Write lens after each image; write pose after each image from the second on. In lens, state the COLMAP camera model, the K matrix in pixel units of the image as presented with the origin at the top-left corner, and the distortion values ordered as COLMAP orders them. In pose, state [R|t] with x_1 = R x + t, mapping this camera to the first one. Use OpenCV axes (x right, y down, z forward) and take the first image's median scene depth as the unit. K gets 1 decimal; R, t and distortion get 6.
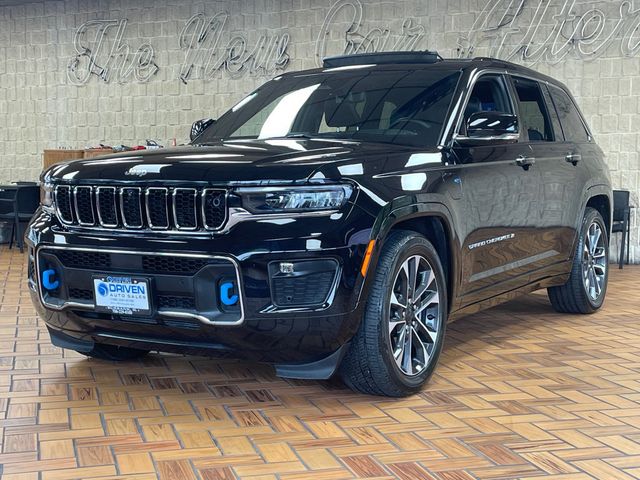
lens RADIAL K [[991.7, 0, 339.2], [0, 991.7, 239.2], [0, 0, 1]] dist [0.039979, 0.125839]
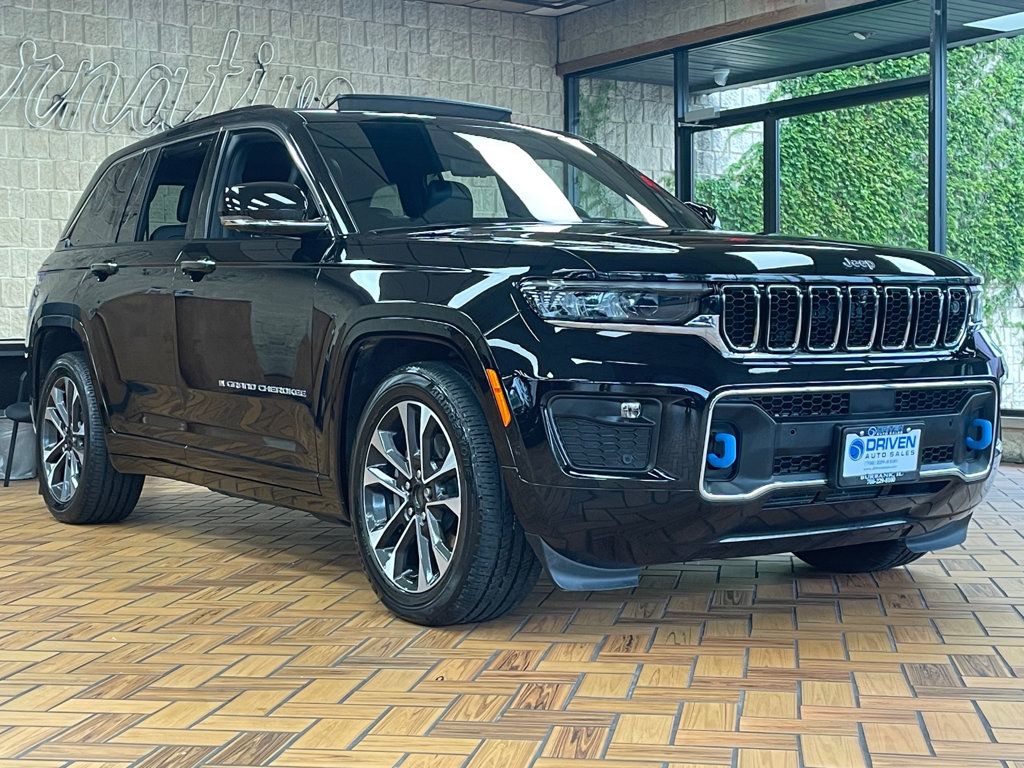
lens RADIAL K [[1586.7, 0, 542.7], [0, 1586.7, 382.7], [0, 0, 1]] dist [0.039979, 0.125839]
pose [[0.440337, -0.035997, 0.897111, -1.230478], [0.076477, 0.997068, 0.002470, -0.008718], [-0.894570, 0.067521, 0.441799, 0.741956]]
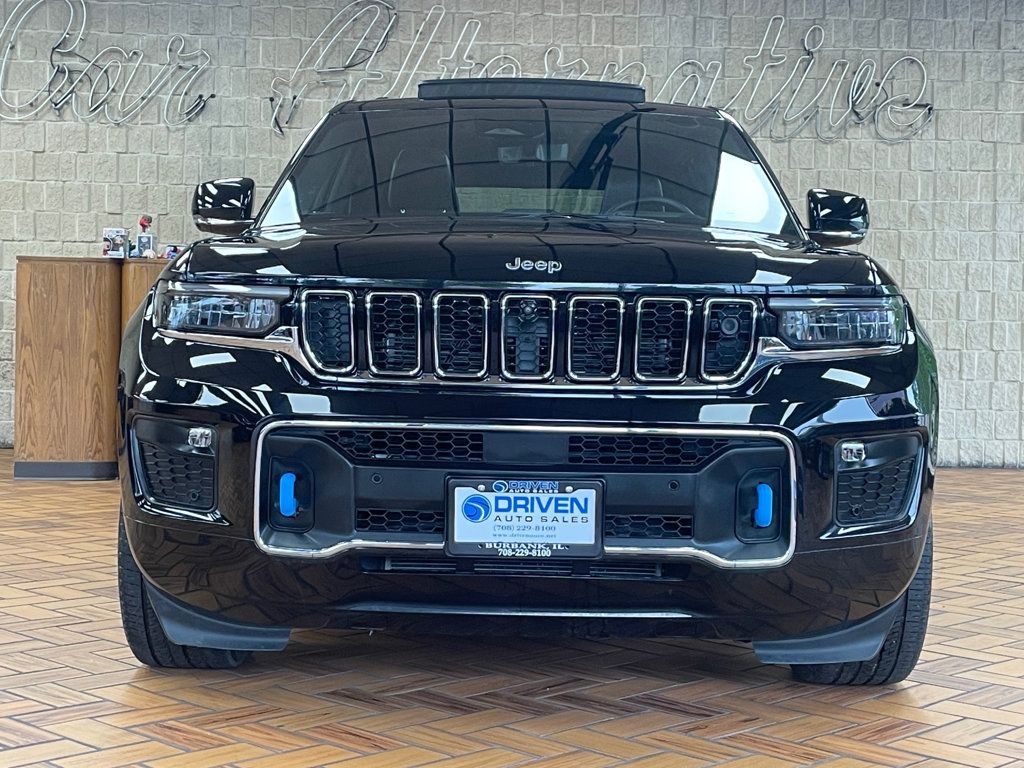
lens RADIAL K [[1611.0, 0, 512.0], [0, 1611.0, 384.0], [0, 0, 1]] dist [0.175219, -0.275516]
pose [[0.874162, -0.000404, 0.485635, -0.604600], [0.017545, 0.999373, -0.030751, 0.015324], [-0.485318, 0.035402, 0.873621, 0.319185]]
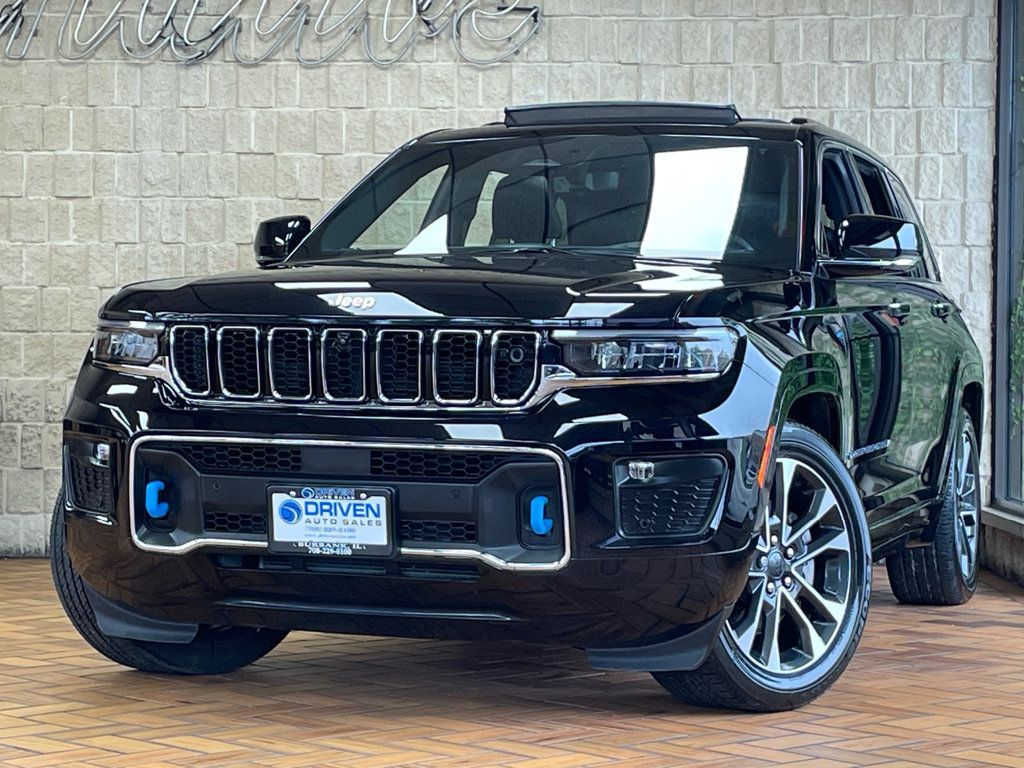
lens RADIAL K [[2474.2, 0, 512.0], [0, 2474.2, 384.0], [0, 0, 1]] dist [0.018593, 0.087110]
pose [[0.982279, 0.016310, 0.186711, -0.379216], [-0.003848, 0.997752, -0.066911, 0.072129], [-0.187383, 0.065007, 0.980134, -0.380644]]
